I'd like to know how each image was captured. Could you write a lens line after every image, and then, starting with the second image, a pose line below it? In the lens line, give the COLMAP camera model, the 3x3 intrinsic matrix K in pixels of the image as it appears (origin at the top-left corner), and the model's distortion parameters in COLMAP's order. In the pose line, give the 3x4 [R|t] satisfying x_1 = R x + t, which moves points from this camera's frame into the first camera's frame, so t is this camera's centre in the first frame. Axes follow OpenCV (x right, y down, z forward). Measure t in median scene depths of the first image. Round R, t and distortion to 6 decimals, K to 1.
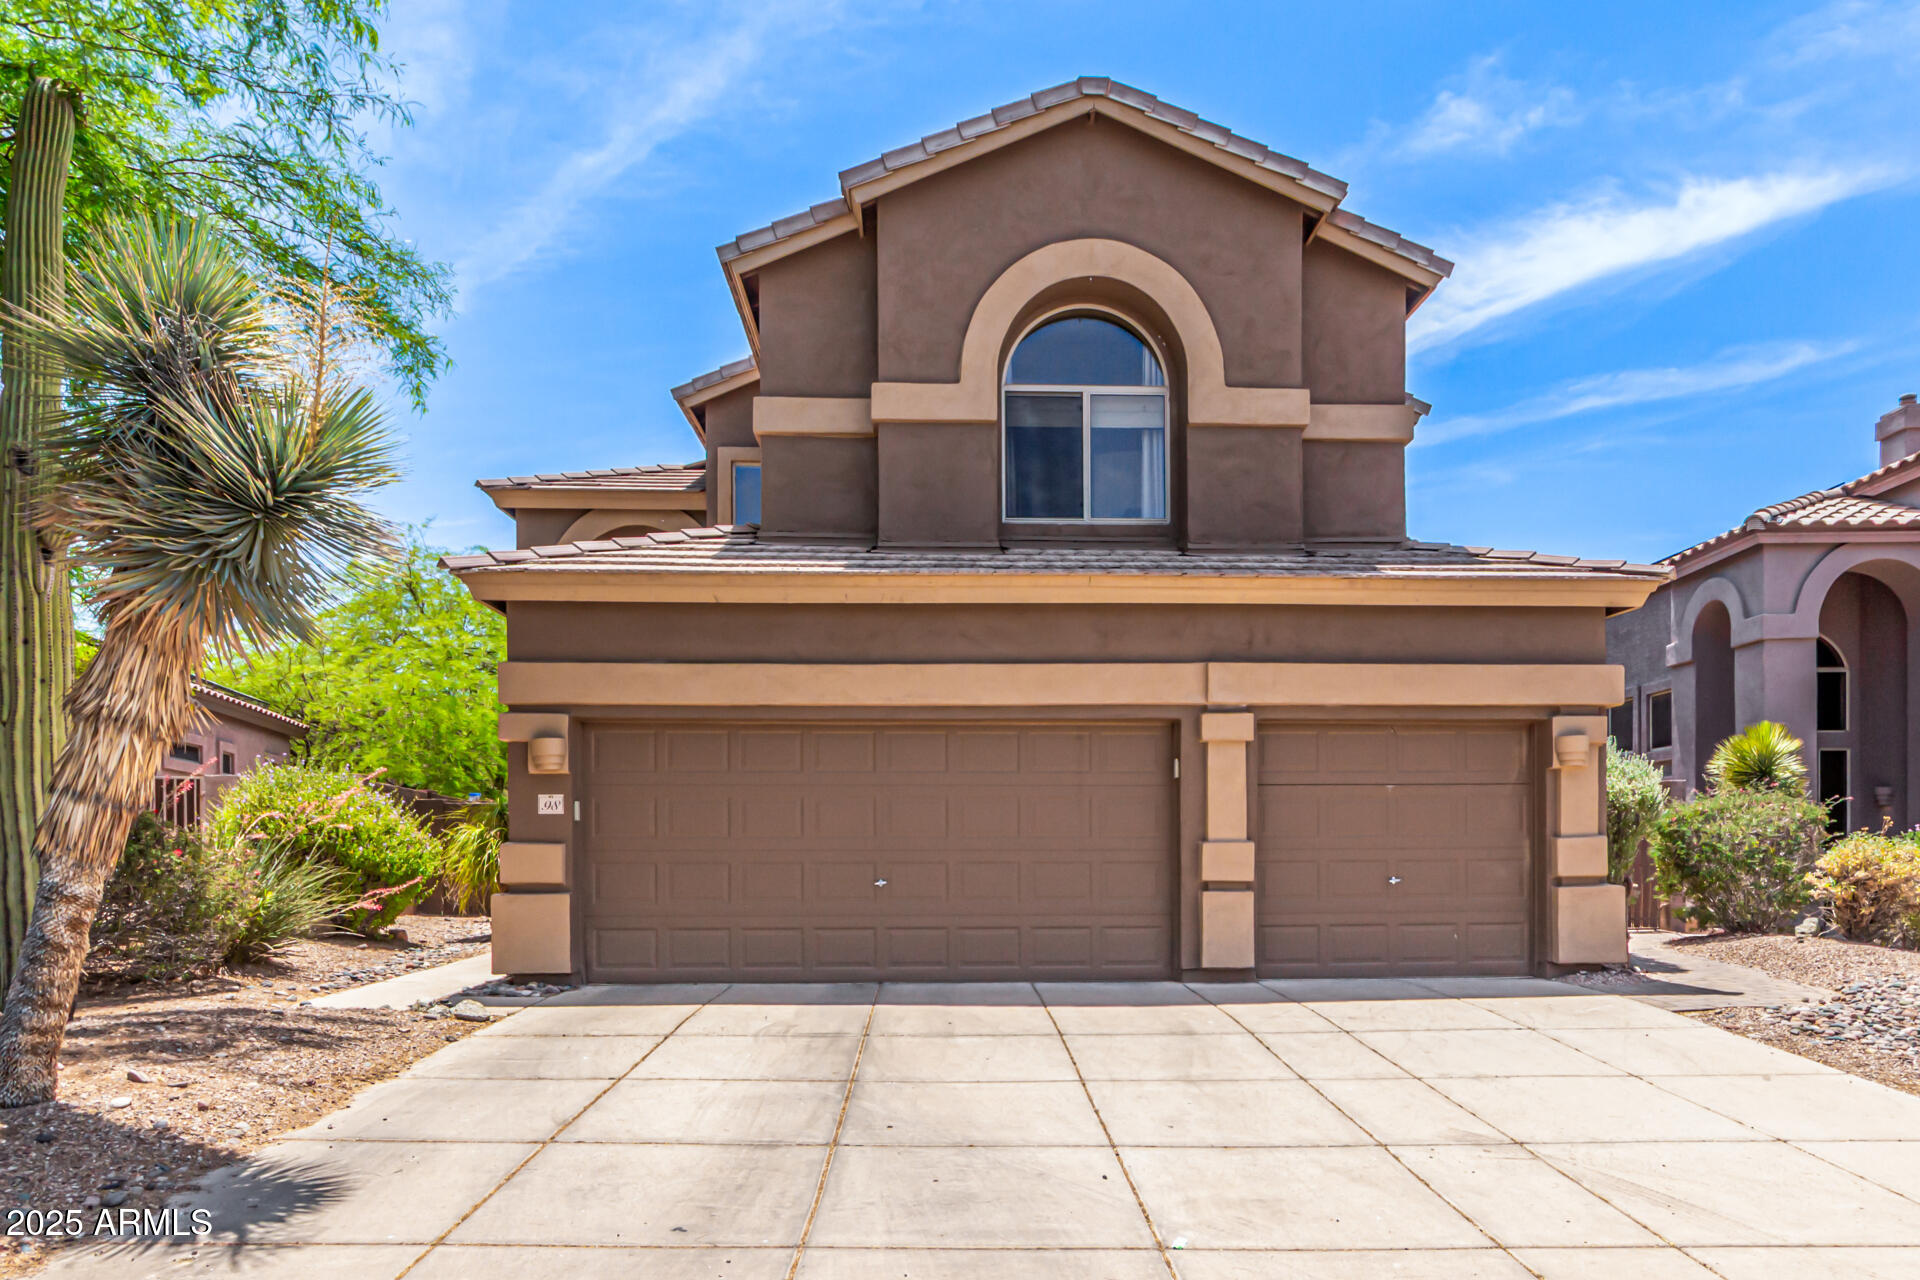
lens RADIAL K [[892.7, 0, 965.0], [0, 892.7, 623.8], [0, 0, 1]] dist [0.004177, 0.000566]
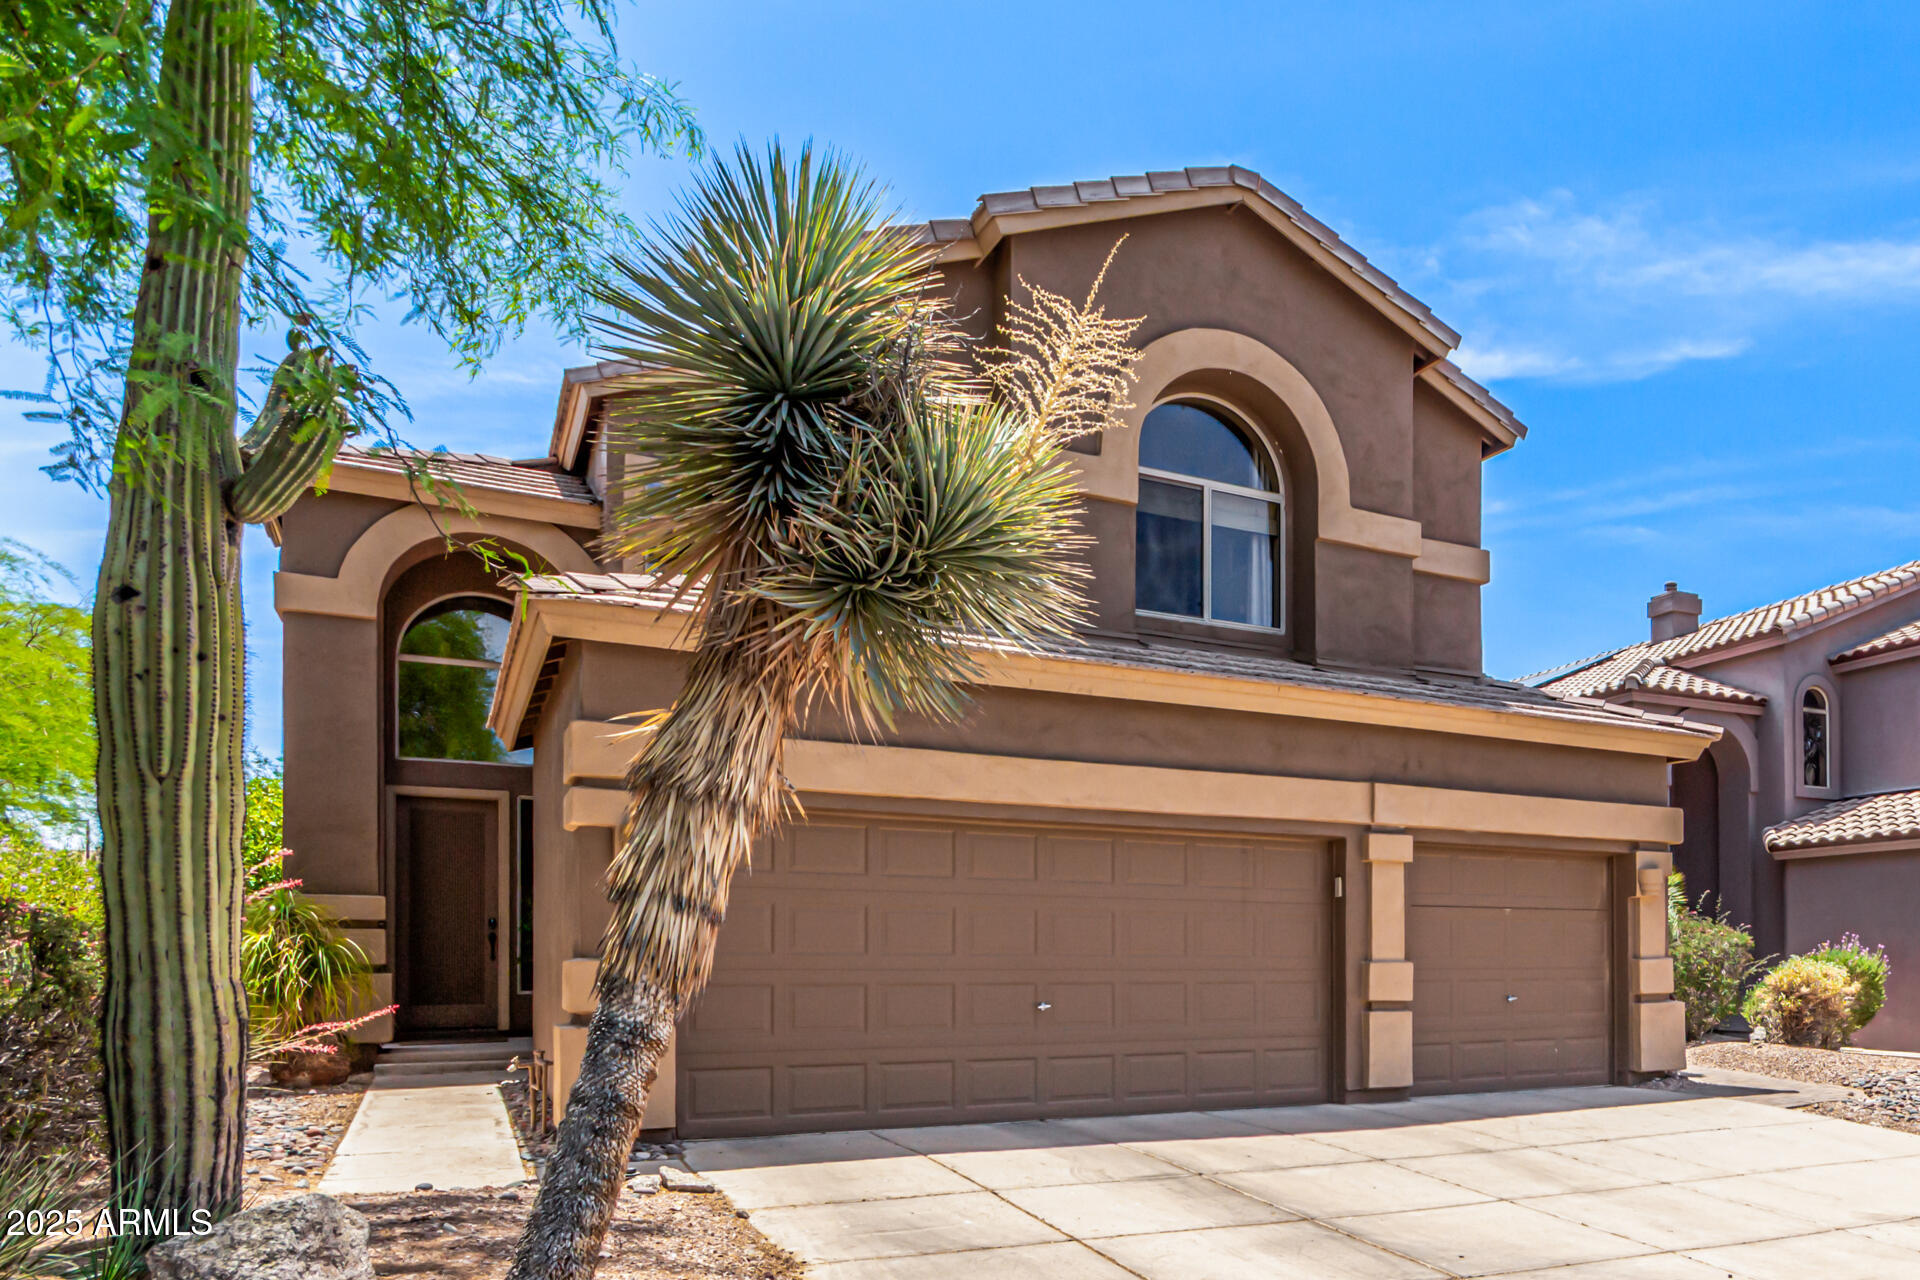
lens RADIAL K [[1041.7, 0, 960.0], [0, 1041.7, 669.1], [0, 0, 1]] dist [0.005074, 0.001931]
pose [[0.932121, 0.100337, 0.347969, -0.565722], [-0.091844, 0.994935, -0.040861, 0.006373], [-0.350306, 0.006128, 0.936615, 0.056021]]
